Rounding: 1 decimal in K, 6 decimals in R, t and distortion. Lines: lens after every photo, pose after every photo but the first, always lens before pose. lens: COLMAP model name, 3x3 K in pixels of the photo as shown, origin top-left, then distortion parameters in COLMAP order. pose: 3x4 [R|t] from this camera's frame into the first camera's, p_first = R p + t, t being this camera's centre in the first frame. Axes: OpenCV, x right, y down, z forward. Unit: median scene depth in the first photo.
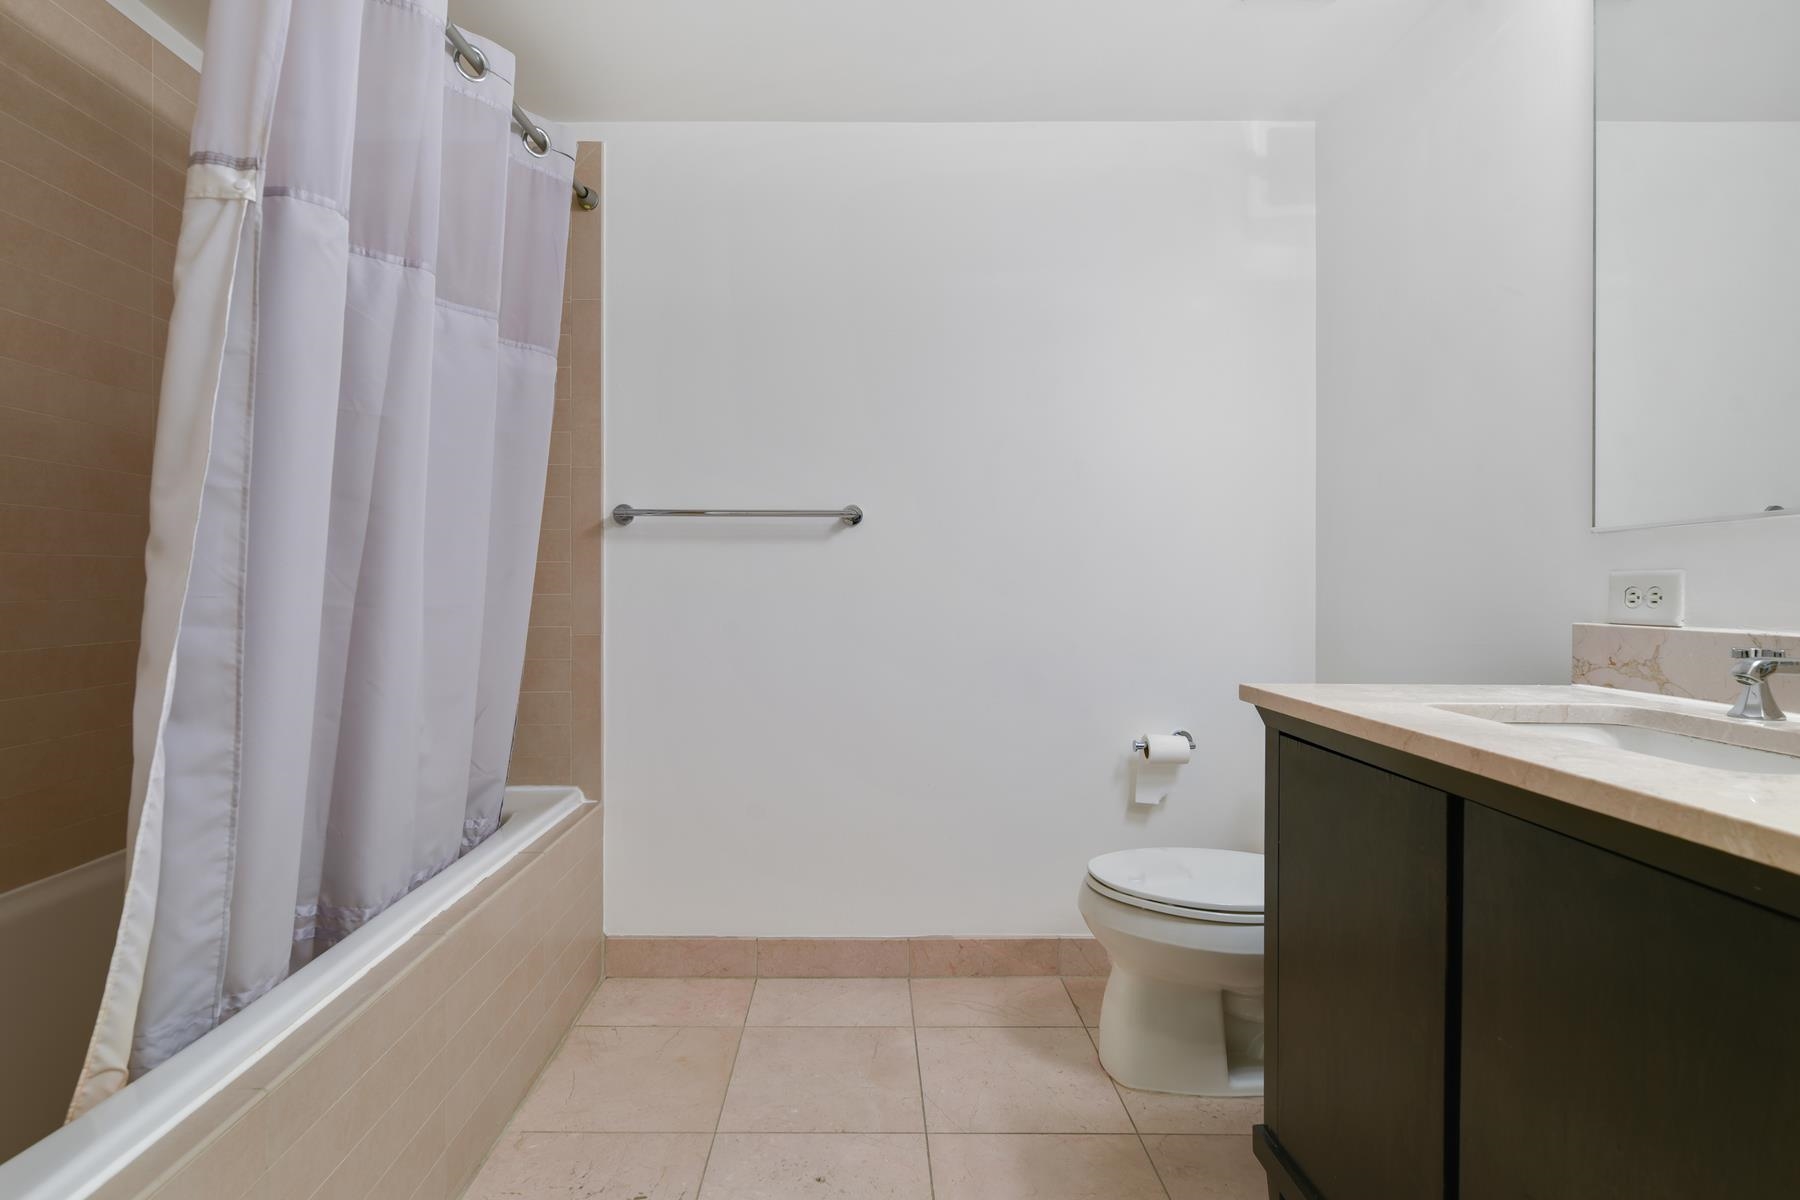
lens RADIAL K [[862.1, 0, 897.1], [0, 862.1, 589.4], [0, 0, 1]] dist [0.000824, -0.000629]
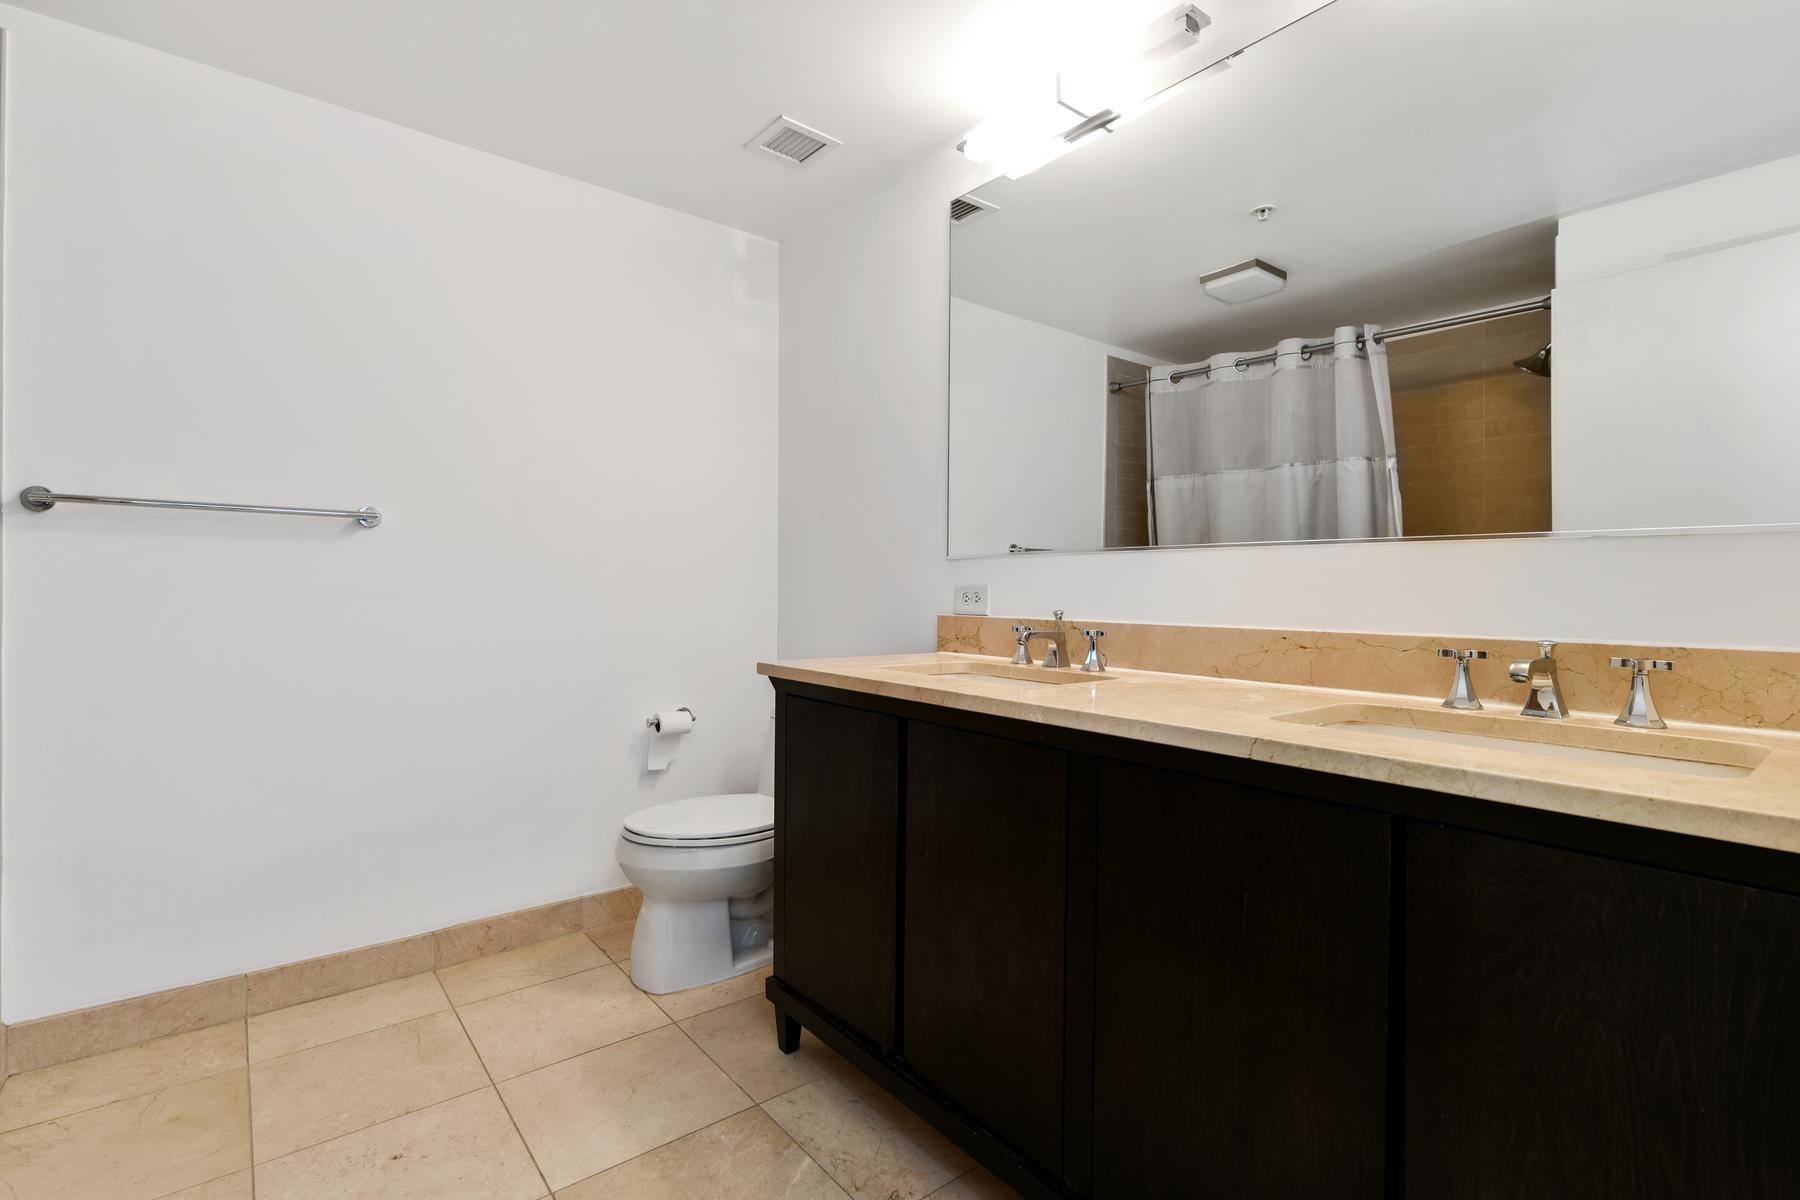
lens RADIAL K [[828.3, 0, 900.5], [0, 828.3, 597.8], [0, 0, 1]] dist [0.000027, -0.000509]
pose [[0.774045, -0.001062, 0.633130, -0.199456], [-0.002530, 0.999985, 0.004770, -0.000019], [-0.633126, -0.005294, 0.774031, -0.126997]]
